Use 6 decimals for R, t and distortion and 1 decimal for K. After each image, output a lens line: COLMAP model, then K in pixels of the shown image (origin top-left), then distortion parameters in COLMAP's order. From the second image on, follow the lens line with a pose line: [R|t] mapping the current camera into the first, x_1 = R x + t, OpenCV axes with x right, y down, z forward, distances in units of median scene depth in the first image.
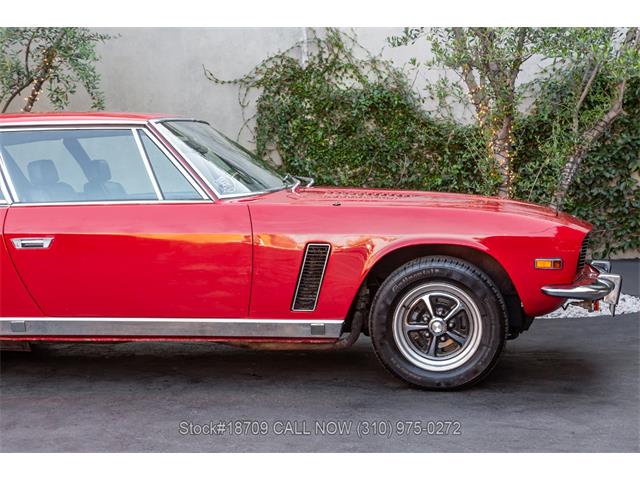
lens RADIAL K [[1279.9, 0, 303.2], [0, 1279.9, 249.9], [0, 0, 1]] dist [0.346191, 0.000000]
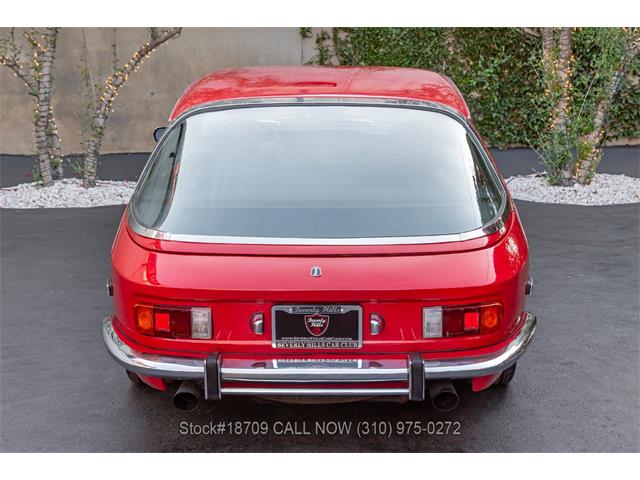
lens RADIAL K [[1106.1, 0, 321.2], [0, 1106.1, 239.8], [0, 0, 1]] dist [0.297544, 0.000000]
pose [[0.997538, -0.005323, 0.069928, -0.108878], [-0.002634, 0.993568, 0.113209, -0.025315], [-0.070081, -0.113115, 0.991107, -0.044077]]
